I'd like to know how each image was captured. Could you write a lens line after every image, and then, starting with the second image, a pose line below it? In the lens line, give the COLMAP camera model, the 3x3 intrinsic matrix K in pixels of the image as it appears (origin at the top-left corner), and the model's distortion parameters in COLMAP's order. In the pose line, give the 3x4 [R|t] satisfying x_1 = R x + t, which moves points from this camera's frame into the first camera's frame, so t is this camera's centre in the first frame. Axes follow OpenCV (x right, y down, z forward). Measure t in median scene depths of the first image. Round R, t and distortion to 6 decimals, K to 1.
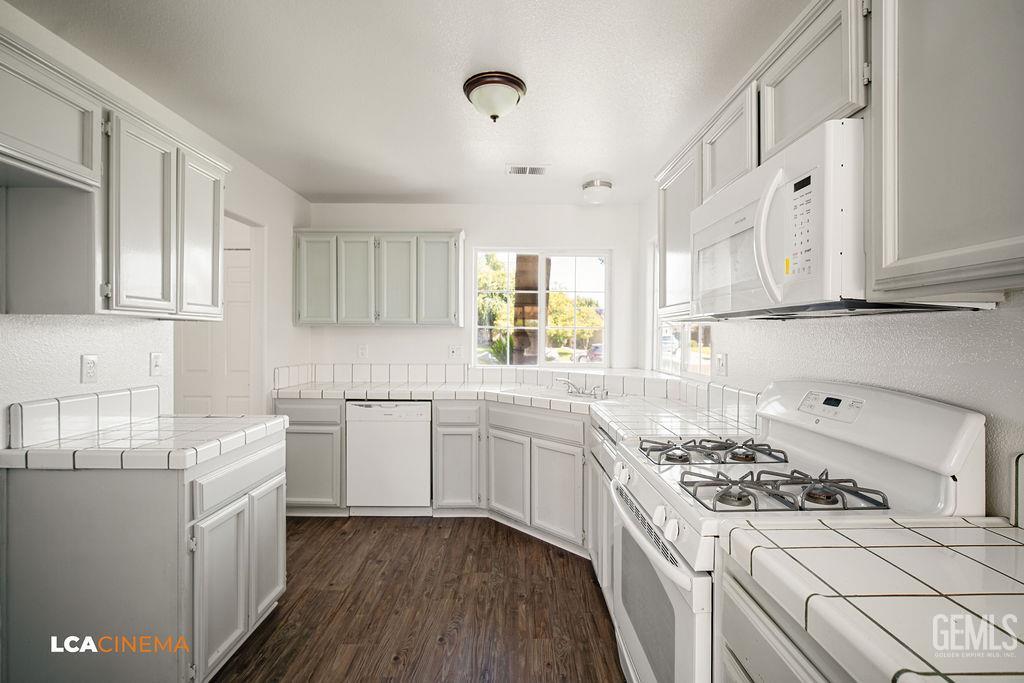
lens RADIAL K [[456.8, 0, 512.6], [0, 456.8, 337.4], [0, 0, 1]] dist [-0.005679, -0.000060]
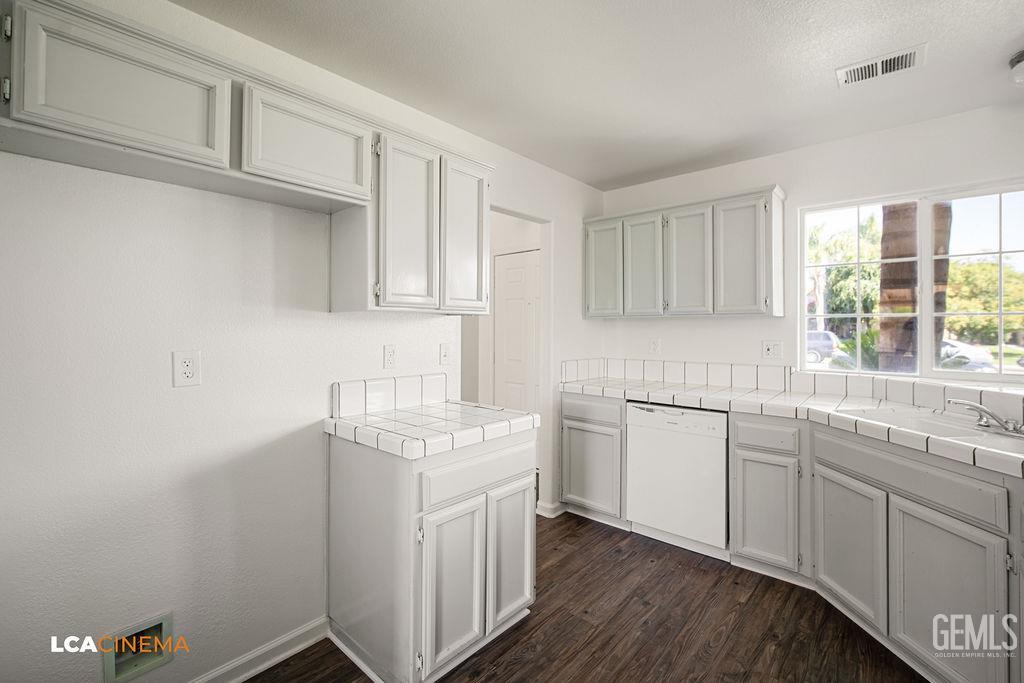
lens RADIAL K [[456.8, 0, 507.9], [0, 456.8, 324.8], [0, 0, 1]] dist [-0.005679, -0.000060]
pose [[0.750062, -0.008845, -0.661308, 0.063223], [0.000491, 0.999918, -0.012817, -0.000009], [0.661367, 0.009288, 0.750005, 0.198464]]
